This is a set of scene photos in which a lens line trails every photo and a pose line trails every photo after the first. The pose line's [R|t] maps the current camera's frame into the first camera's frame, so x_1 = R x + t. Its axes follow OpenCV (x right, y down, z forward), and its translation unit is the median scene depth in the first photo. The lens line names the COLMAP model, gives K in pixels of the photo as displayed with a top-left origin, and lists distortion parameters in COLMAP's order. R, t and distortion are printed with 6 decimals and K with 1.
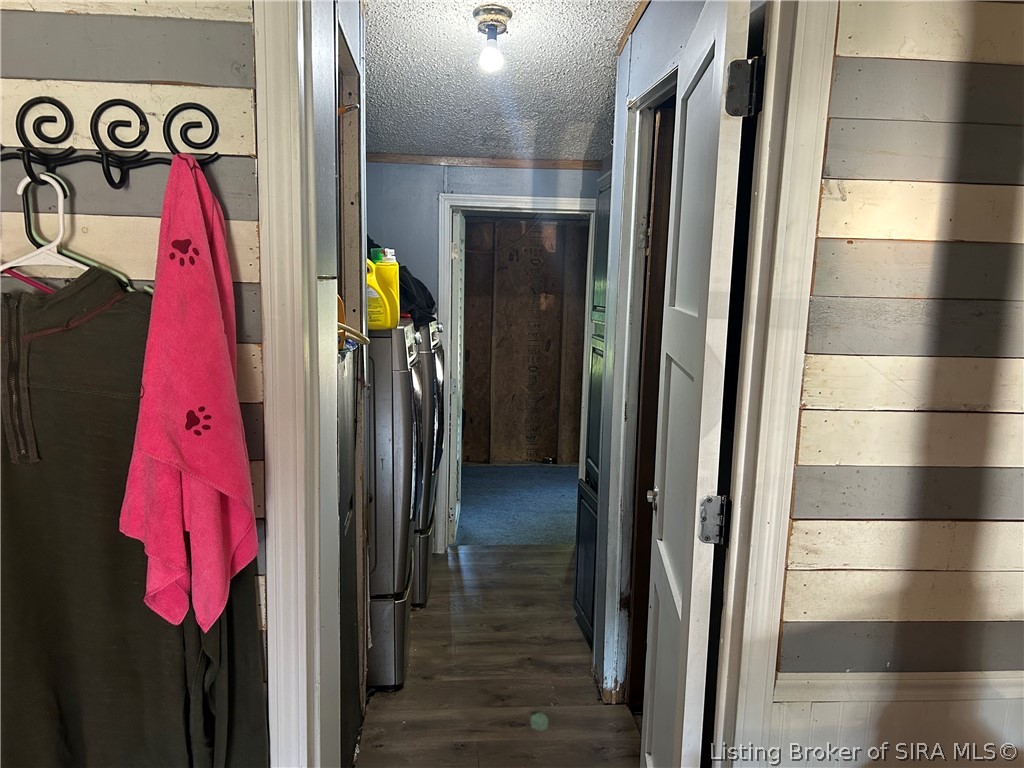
lens RADIAL K [[777.6, 0, 511.6], [0, 777.6, 403.6], [0, 0, 1]] dist [0.006270, 0.000003]
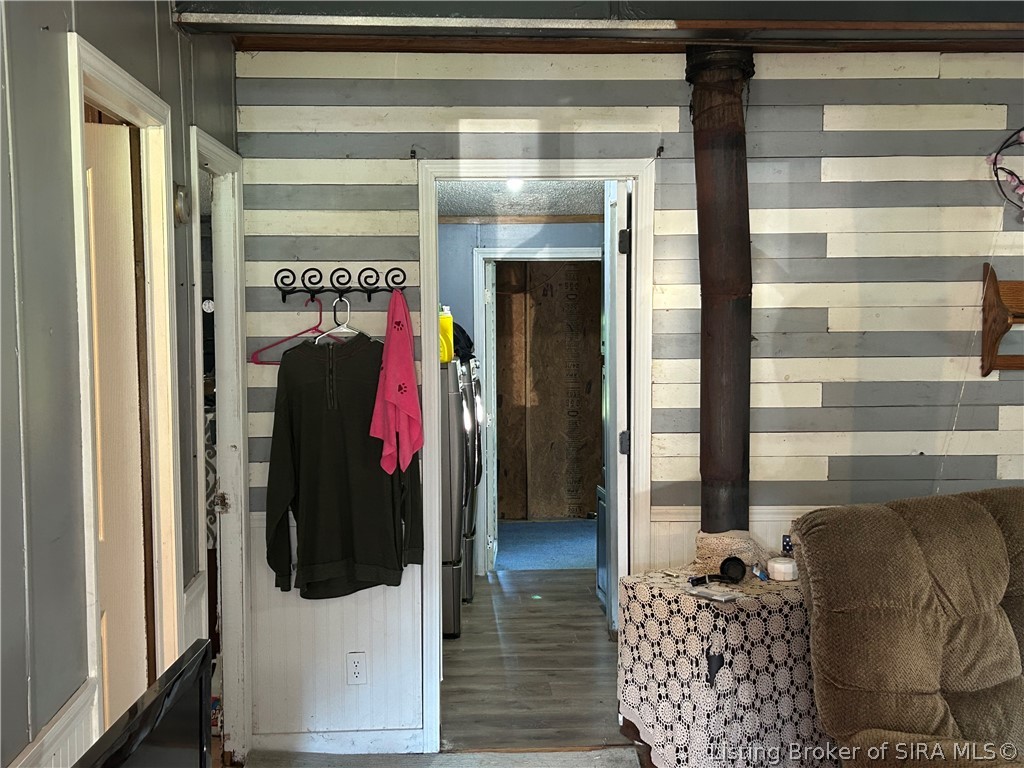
lens RADIAL K [[1287.2, 0, 526.0], [0, 1287.2, 403.5], [0, 0, 1]] dist [0.031180, 0.000000]
pose [[0.999037, -0.029296, -0.032665, 0.058601], [0.026523, 0.996252, -0.082329, 0.171736], [0.034954, 0.081383, 0.996070, -1.294654]]
